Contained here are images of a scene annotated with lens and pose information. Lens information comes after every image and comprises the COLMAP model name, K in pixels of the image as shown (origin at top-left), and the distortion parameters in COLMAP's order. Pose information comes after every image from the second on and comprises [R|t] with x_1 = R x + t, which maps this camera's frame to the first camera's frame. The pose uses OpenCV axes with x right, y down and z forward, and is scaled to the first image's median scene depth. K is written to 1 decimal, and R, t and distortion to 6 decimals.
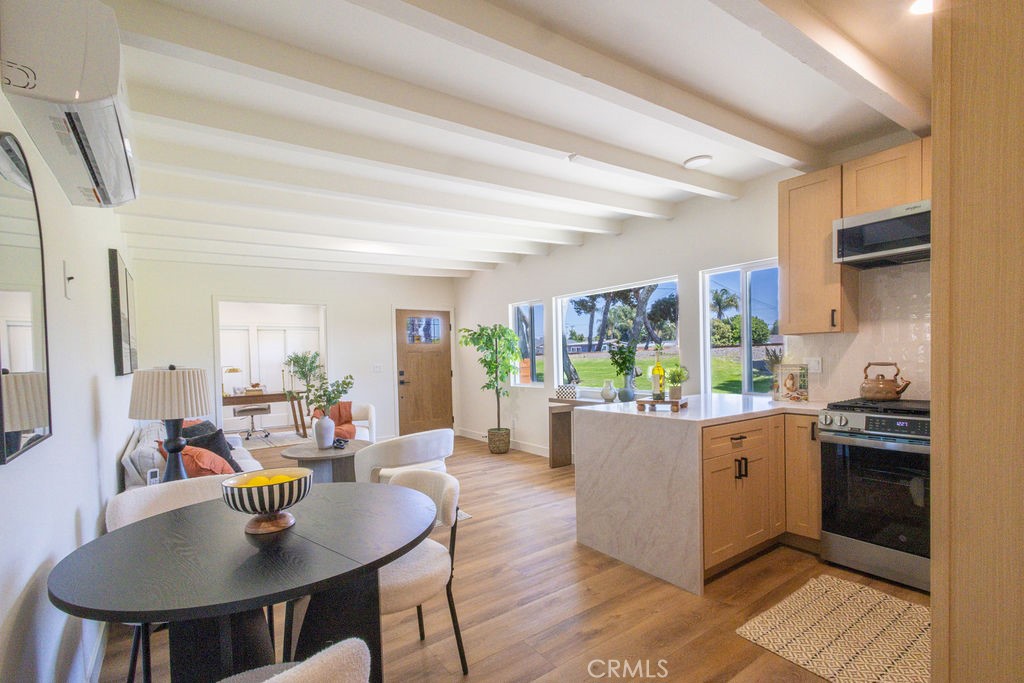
lens RADIAL K [[470.3, 0, 511.6], [0, 470.3, 334.7], [0, 0, 1]] dist [0.001773, -0.000114]
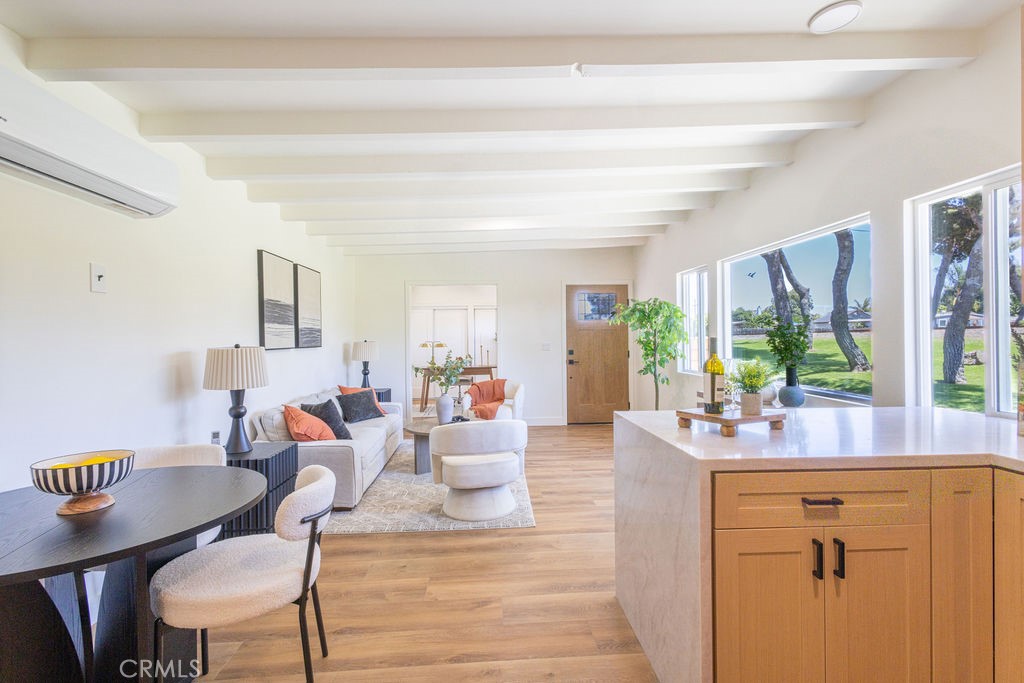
lens RADIAL K [[473.3, 0, 511.9], [0, 473.3, 317.8], [0, 0, 1]] dist [0.011442, -0.000058]
pose [[0.845542, -0.009453, -0.533825, 0.301120], [0.018719, 0.999753, 0.011946, -0.001789], [0.533580, -0.020094, 0.845511, 0.225812]]
